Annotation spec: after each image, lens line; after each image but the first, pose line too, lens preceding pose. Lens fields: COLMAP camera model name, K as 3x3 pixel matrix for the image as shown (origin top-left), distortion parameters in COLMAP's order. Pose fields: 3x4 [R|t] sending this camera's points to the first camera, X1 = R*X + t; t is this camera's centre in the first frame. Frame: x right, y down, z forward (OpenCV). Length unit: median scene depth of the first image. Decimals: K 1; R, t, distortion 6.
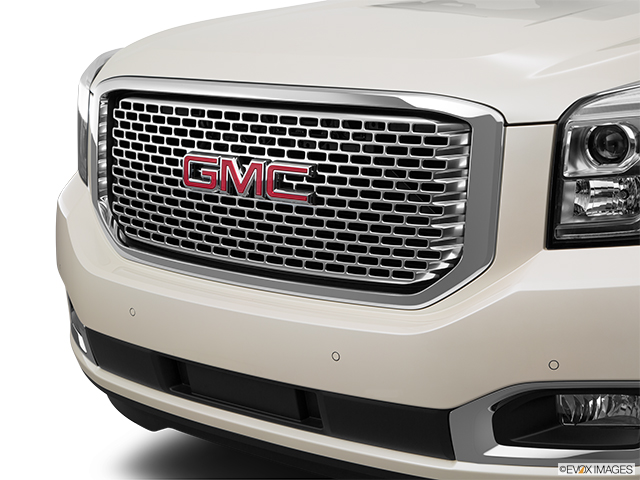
lens RADIAL K [[1282.0, 0, 320.0], [0, 1282.0, 240.0], [0, 0, 1]] dist [0.111313, -0.067098]
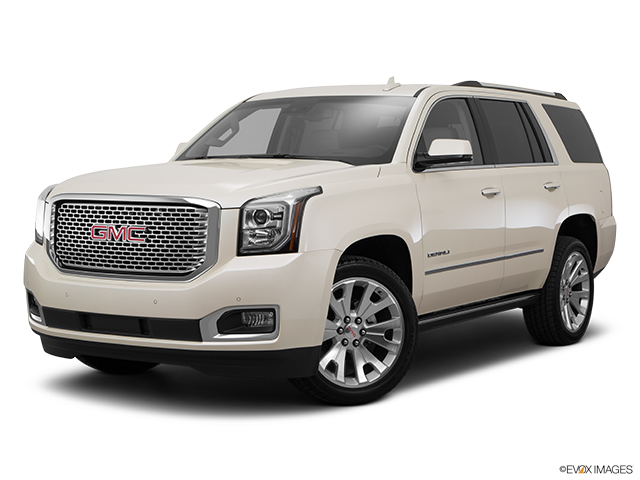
lens RADIAL K [[1197.7, 0, 320.0], [0, 1197.7, 240.0], [0, 0, 1]] dist [0.070307, 0.069858]
pose [[0.991832, 0.008945, 0.127240, 0.031386], [0.008183, 0.991021, -0.133455, 0.279609], [-0.127291, 0.133406, 0.982853, -1.317489]]
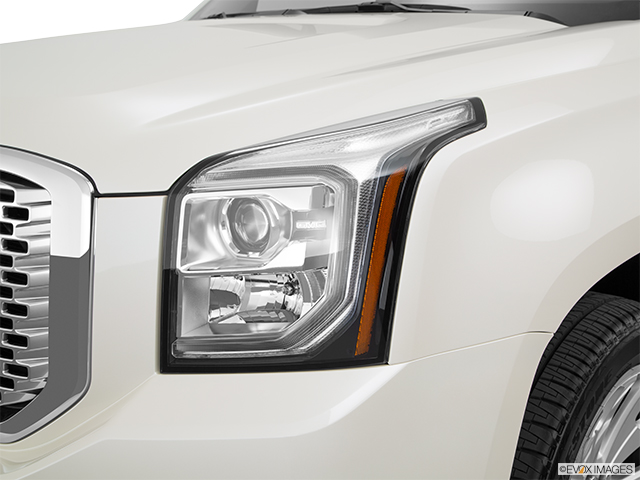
lens RADIAL K [[947.3, 0, 320.0], [0, 947.3, 240.0], [0, 0, 1]] dist [-0.000424, -0.001802]
pose [[0.999768, 0.010825, -0.018619, 0.253817], [-0.010403, 0.999690, 0.022620, -0.072614], [0.018858, -0.022421, 0.999571, 0.455756]]
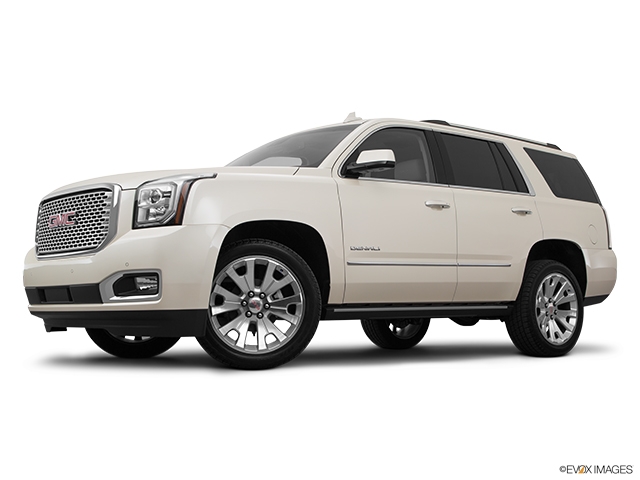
lens RADIAL K [[832.6, 0, 320.0], [0, 832.6, 240.0], [0, 0, 1]] dist [0.011004, 0.018037]
pose [[0.986916, -0.004280, -0.161181, 0.866325], [-0.039095, 0.963466, -0.264963, 0.497560], [0.156427, 0.267798, 0.950692, -0.735273]]
